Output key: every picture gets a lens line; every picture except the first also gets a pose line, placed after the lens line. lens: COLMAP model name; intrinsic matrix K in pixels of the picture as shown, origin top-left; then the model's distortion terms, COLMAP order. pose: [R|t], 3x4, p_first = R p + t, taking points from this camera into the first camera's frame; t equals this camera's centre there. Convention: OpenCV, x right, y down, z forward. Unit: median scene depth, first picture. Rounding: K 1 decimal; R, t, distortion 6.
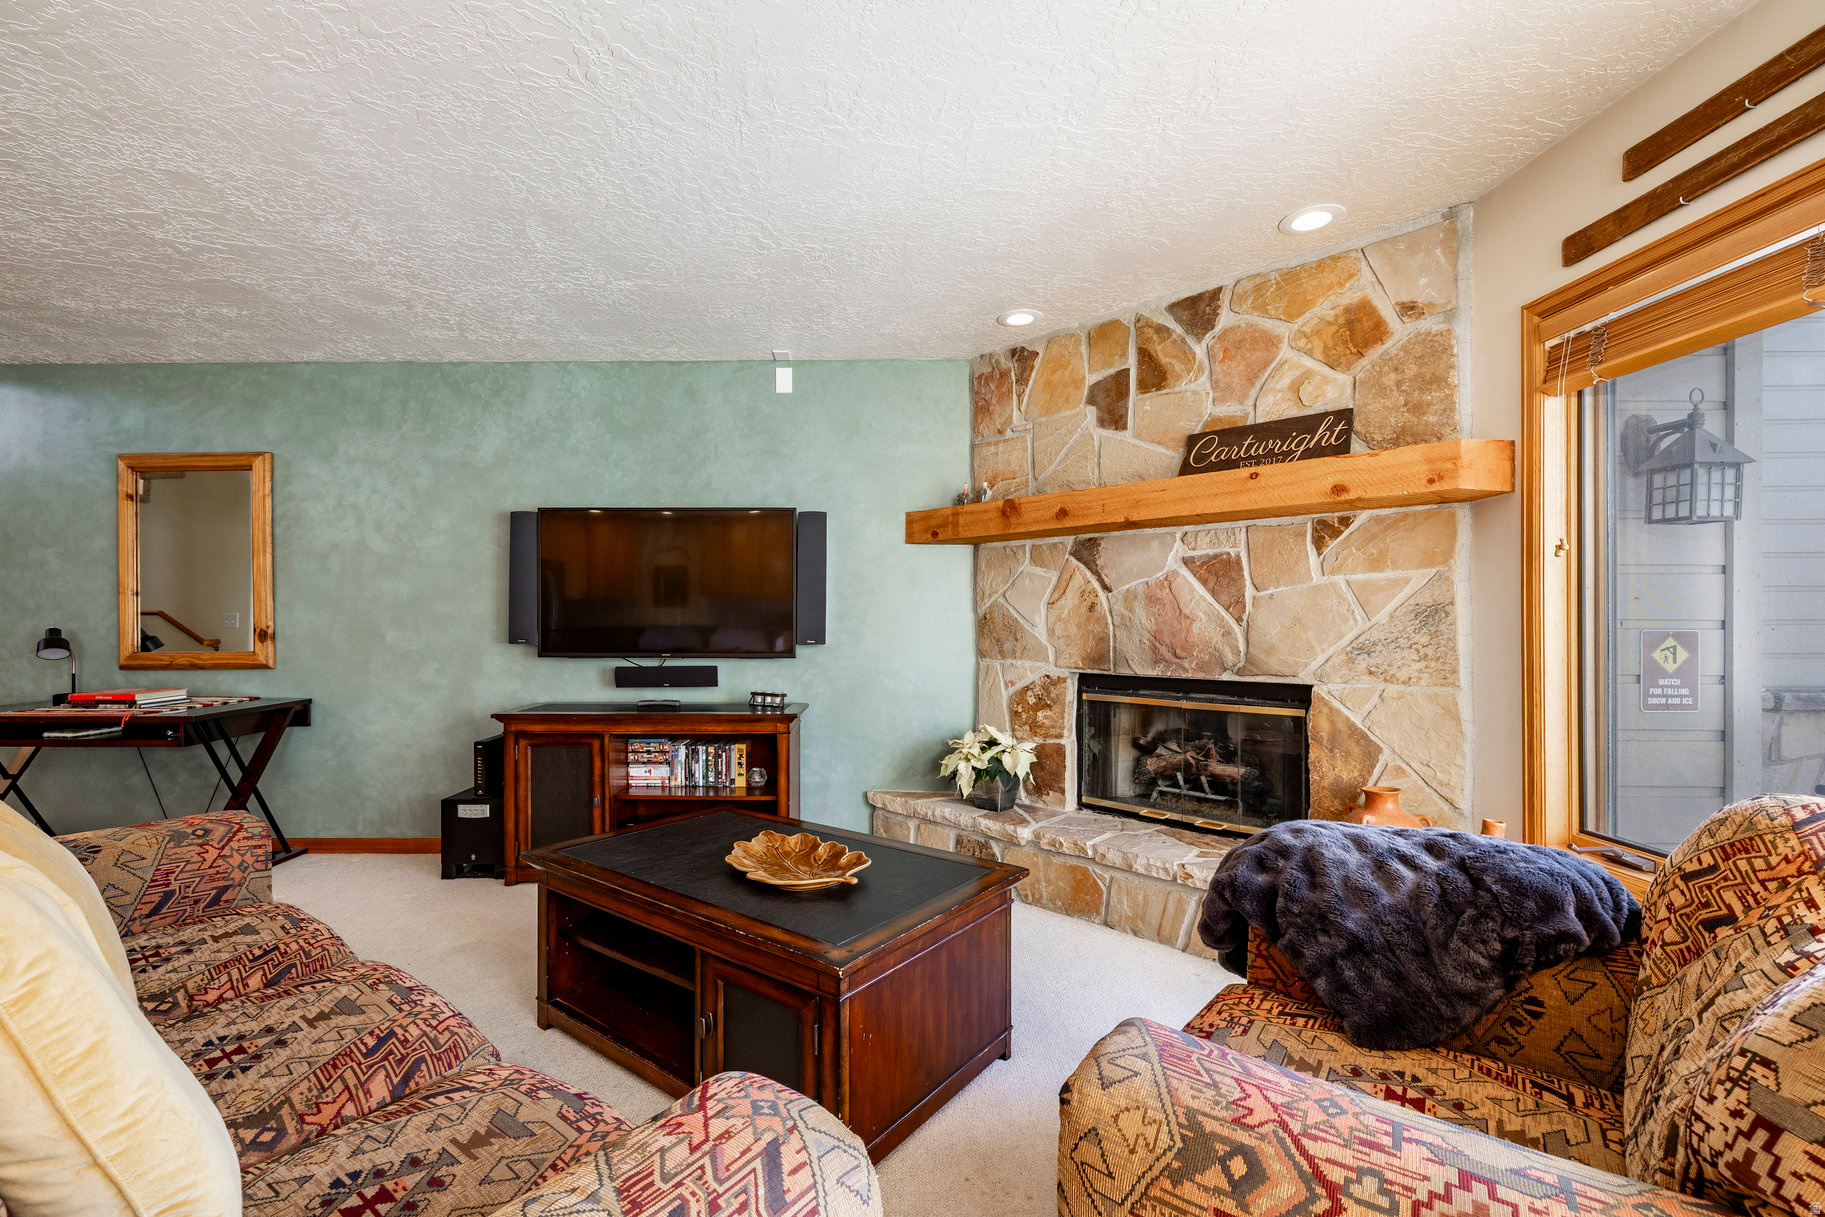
lens RADIAL K [[779.9, 0, 878.4], [0, 779.9, 623.0], [0, 0, 1]] dist [-0.000806, 0.000831]
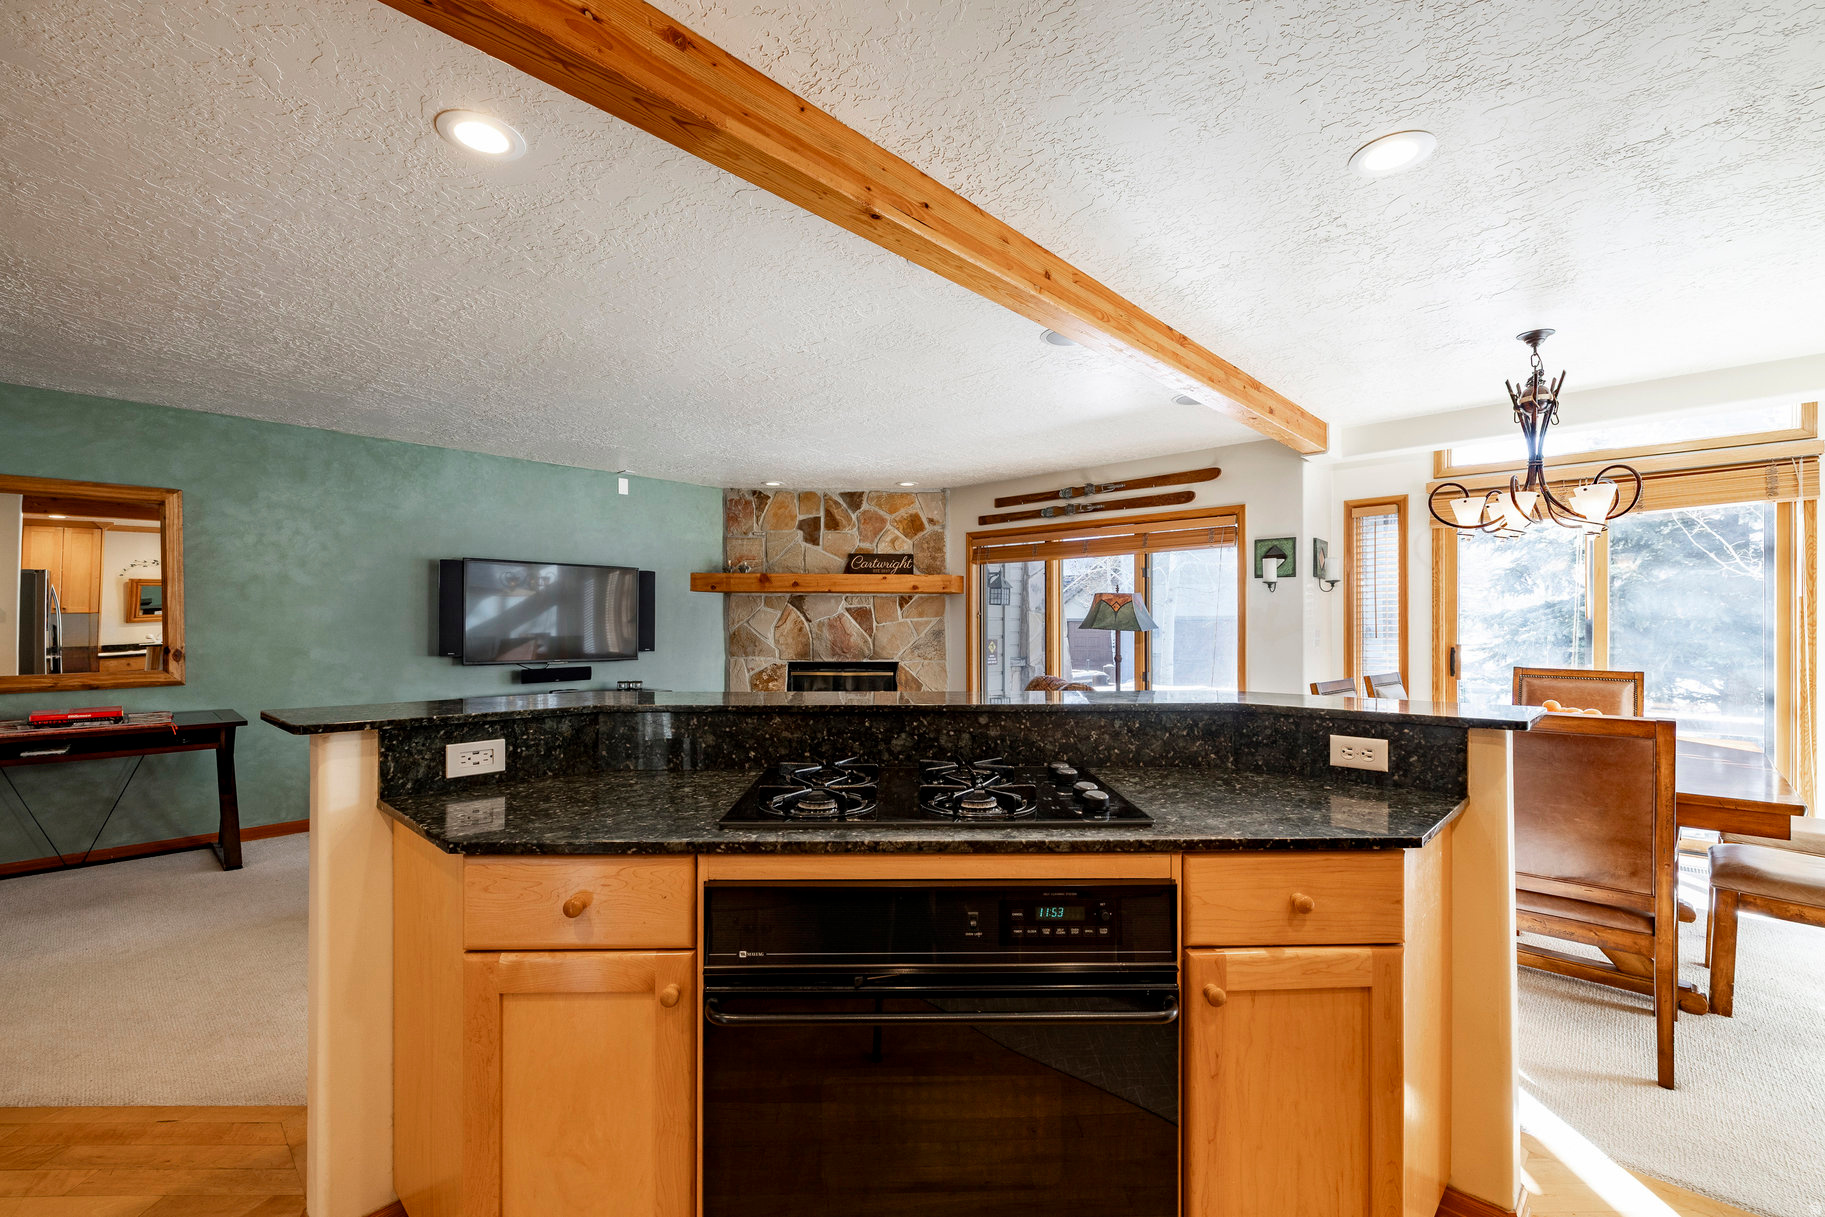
lens RADIAL K [[779.9, 0, 905.6], [0, 779.9, 625.8], [0, 0, 1]] dist [-0.000806, 0.000831]
pose [[0.679768, -0.001213, 0.733426, -1.036045], [-0.001420, 0.999995, 0.002970, -0.035867], [-0.733426, -0.003060, 0.679763, -0.588534]]
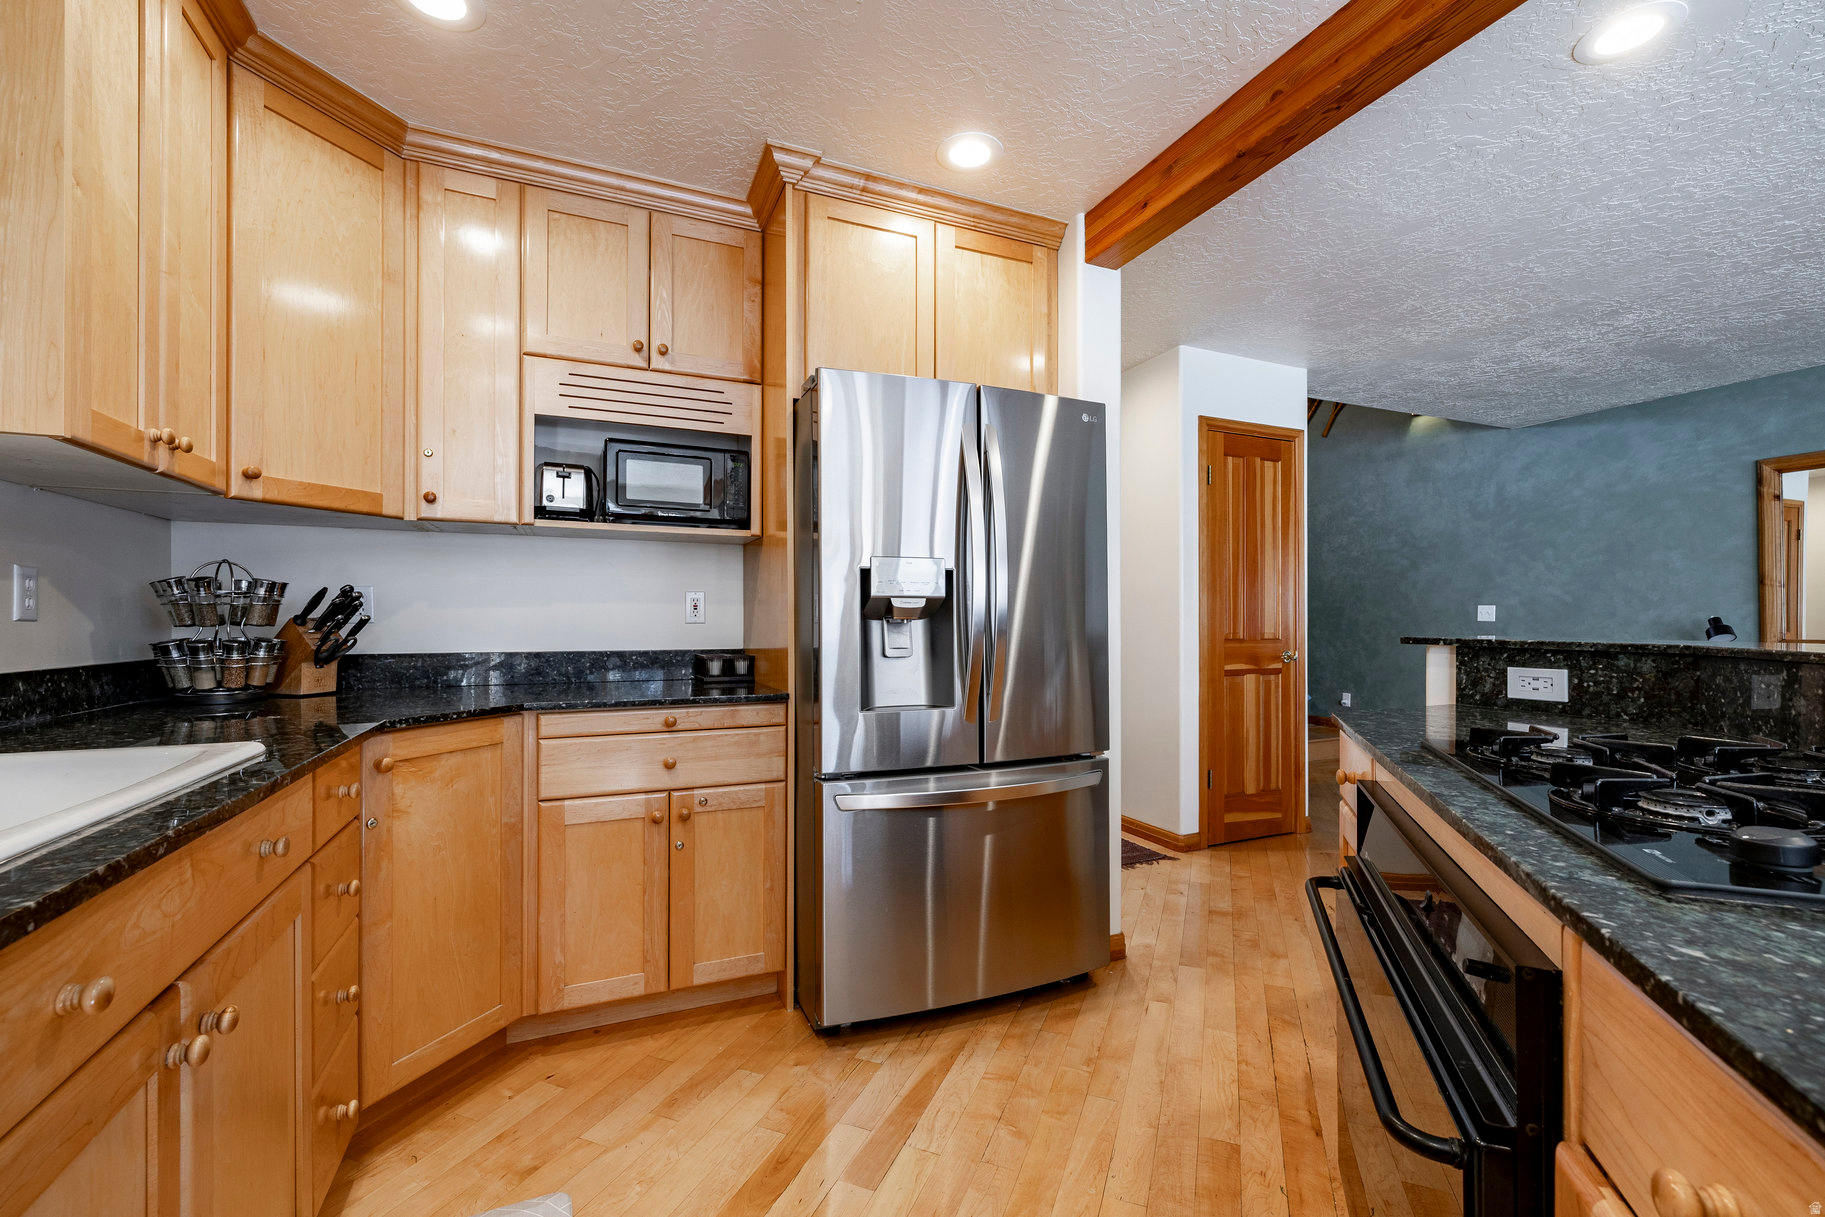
lens RADIAL K [[779.9, 0, 913.4], [0, 779.9, 612.2], [0, 0, 1]] dist [-0.000806, 0.000831]
pose [[0.431533, -0.008051, -0.902061, -0.559135], [0.002257, 0.999967, -0.007845, 0.007117], [0.902094, 0.001350, 0.431537, -0.643469]]
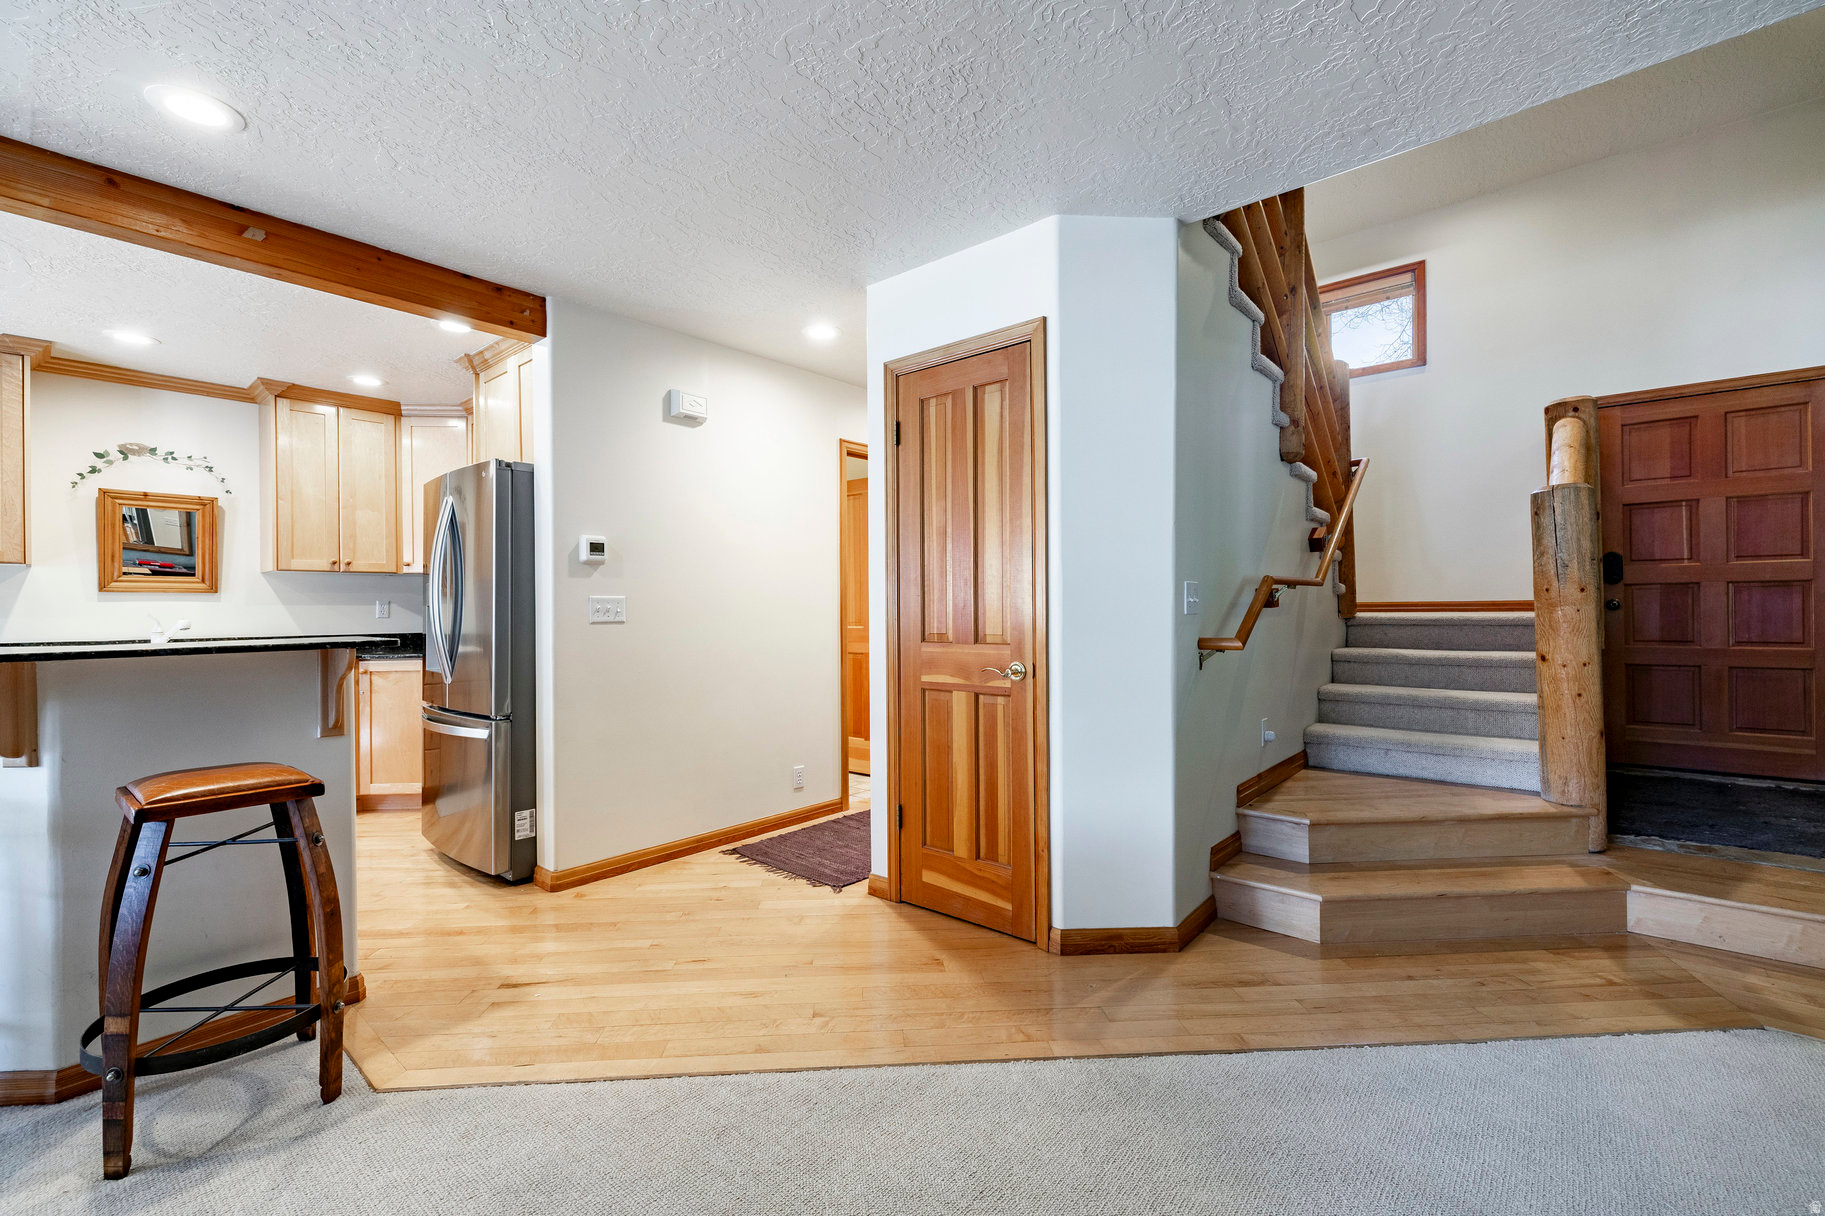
lens RADIAL K [[779.9, 0, 899.5], [0, 779.9, 605.0], [0, 0, 1]] dist [-0.000806, 0.000831]
pose [[-0.645990, 0.002308, -0.763342, -0.712168], [0.011883, 0.999905, -0.007033, 0.003924], [0.763253, -0.013614, -0.645956, 0.815844]]
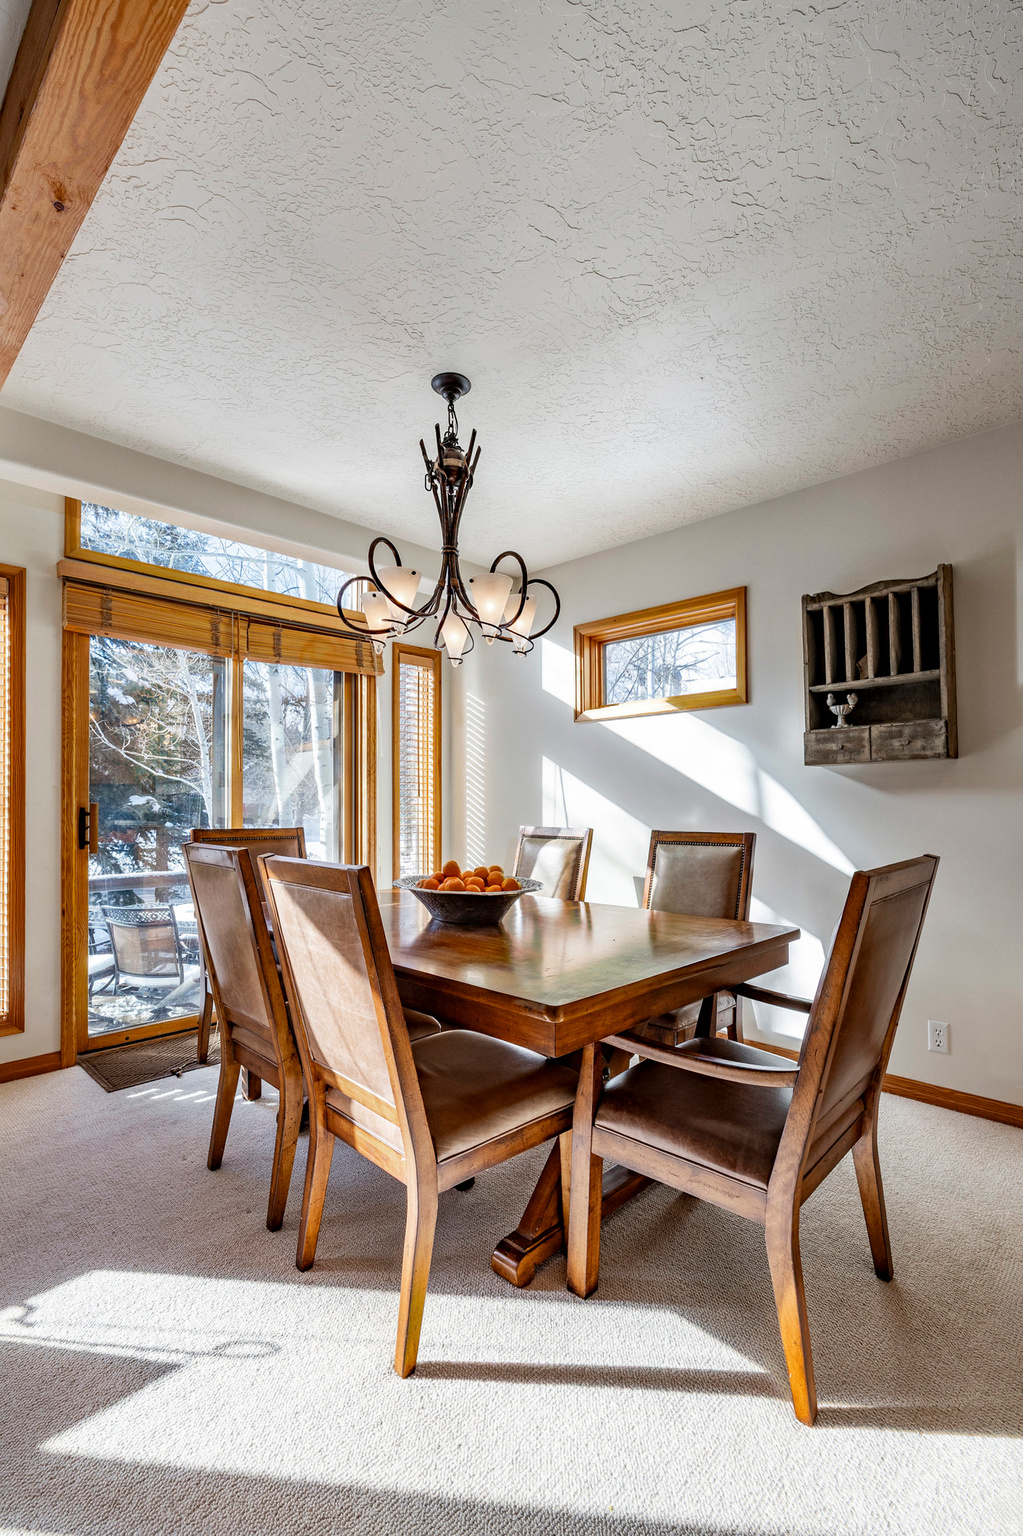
lens RADIAL K [[702.7, 0, 525.8], [0, 702.7, 803.6], [0, 0, 1]] dist [-0.010575, 0.001777]
pose [[-0.732200, 0.001276, 0.681088, -0.303019], [-0.001228, 0.999994, -0.003193, 0.005974], [-0.681089, -0.003174, -0.732194, -0.063207]]
